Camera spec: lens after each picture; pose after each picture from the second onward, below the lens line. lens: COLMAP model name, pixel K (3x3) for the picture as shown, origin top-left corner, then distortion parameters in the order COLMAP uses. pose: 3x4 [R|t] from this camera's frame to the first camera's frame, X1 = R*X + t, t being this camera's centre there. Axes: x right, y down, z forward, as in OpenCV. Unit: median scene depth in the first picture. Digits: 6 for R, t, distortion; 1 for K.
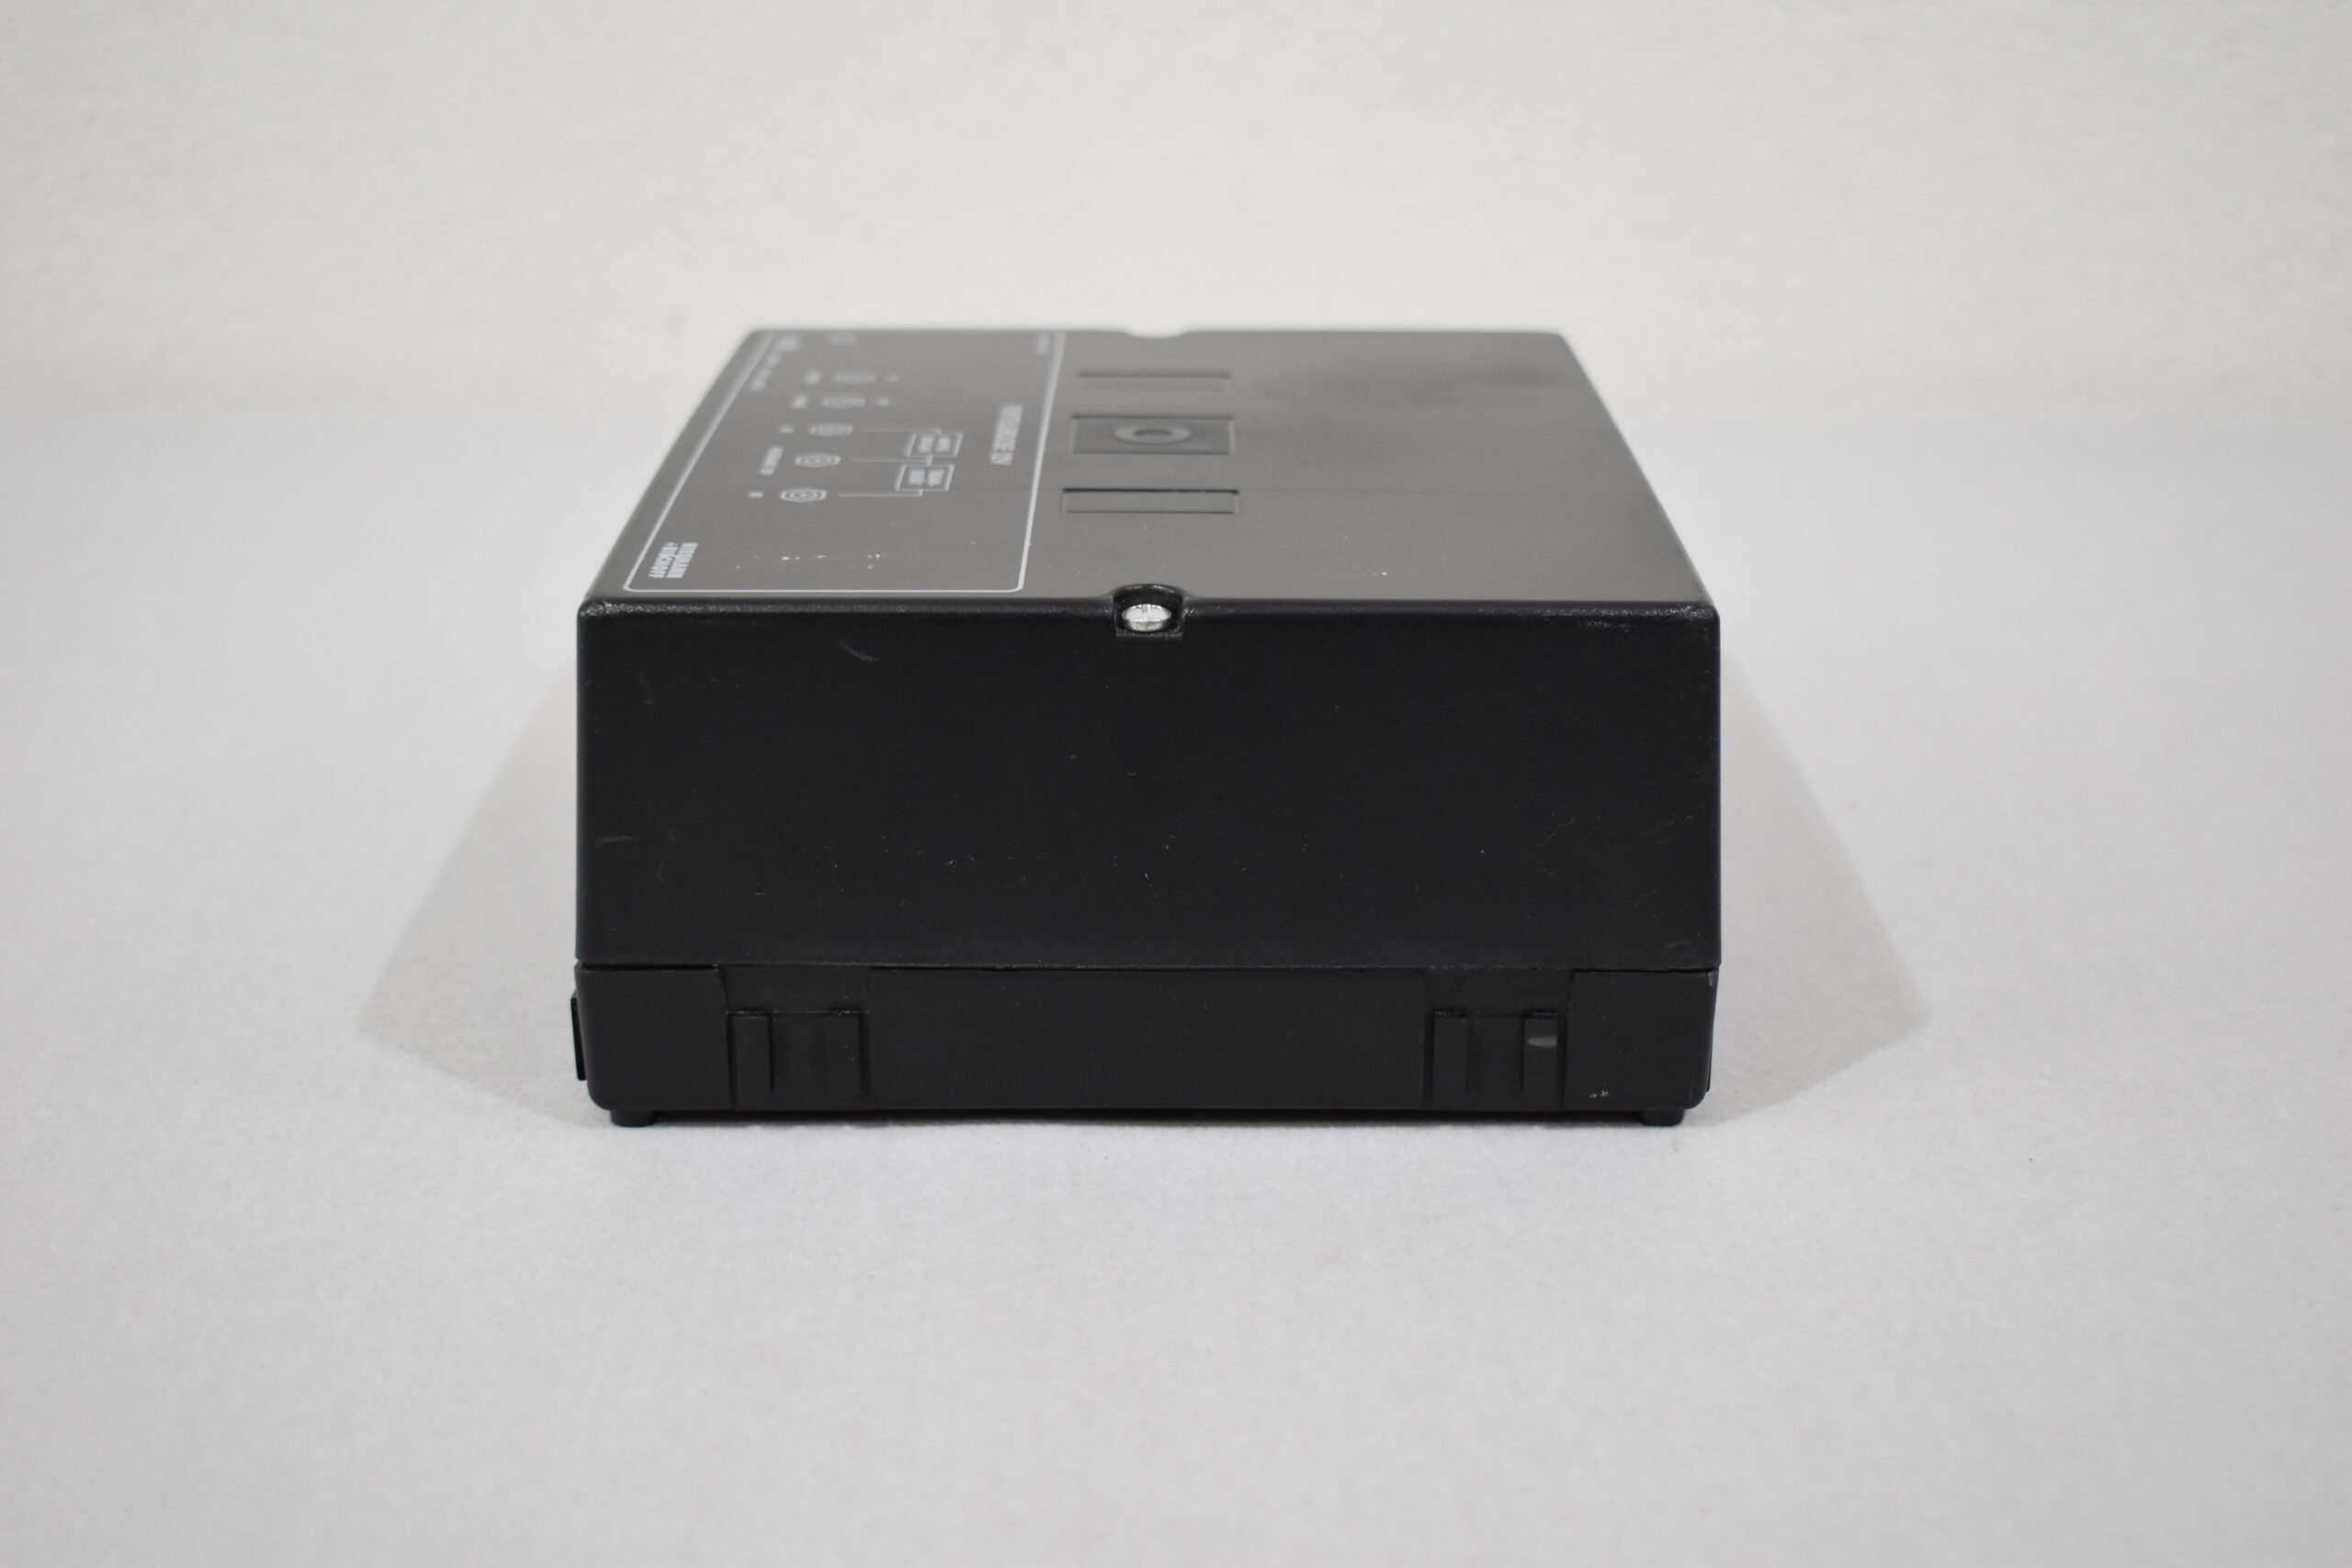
lens RADIAL K [[3364.5, 0, 1175.5], [0, 3364.5, 784.3], [0, 0, 1]] dist [-0.056304, 0.000000]
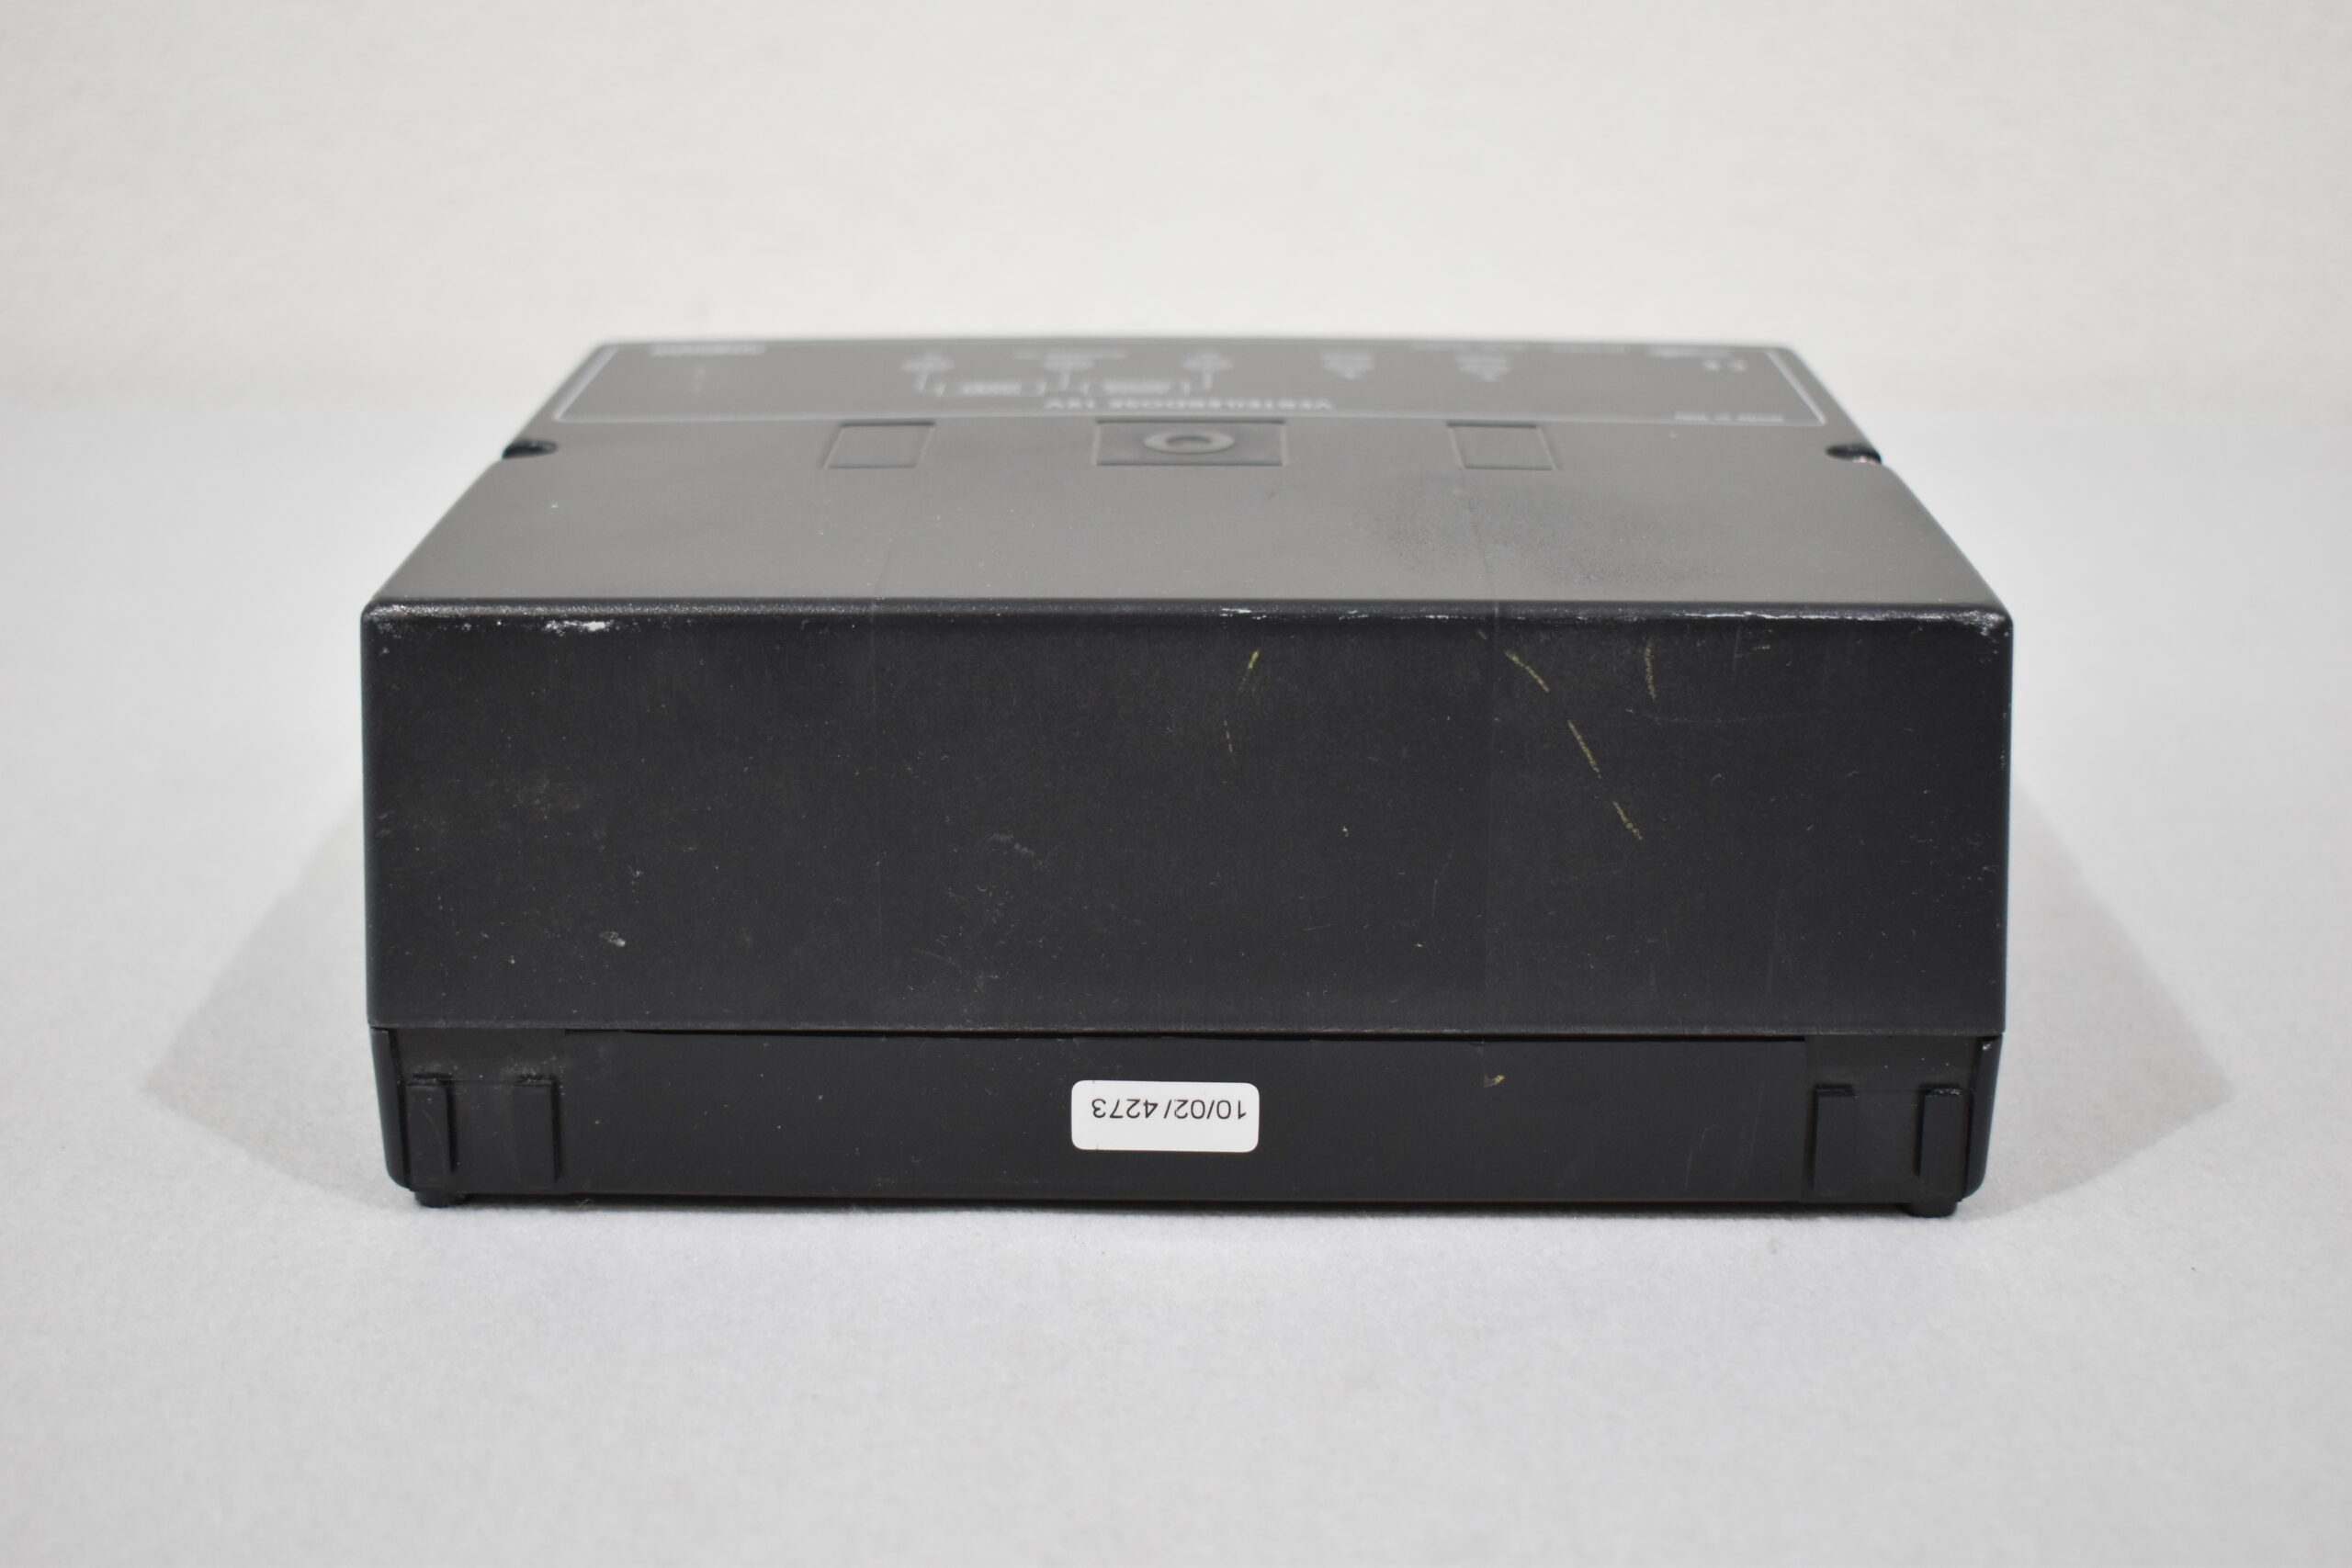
lens RADIAL K [[3364.5, 0, 1174.1], [0, 3364.5, 787.3], [0, 0, 1]] dist [-0.056304, 0.000000]
pose [[0.999579, 0.009435, -0.027426, 0.020268], [-0.009606, 0.999935, -0.006118, -0.002031], [0.027366, 0.006379, 0.999605, 0.151160]]
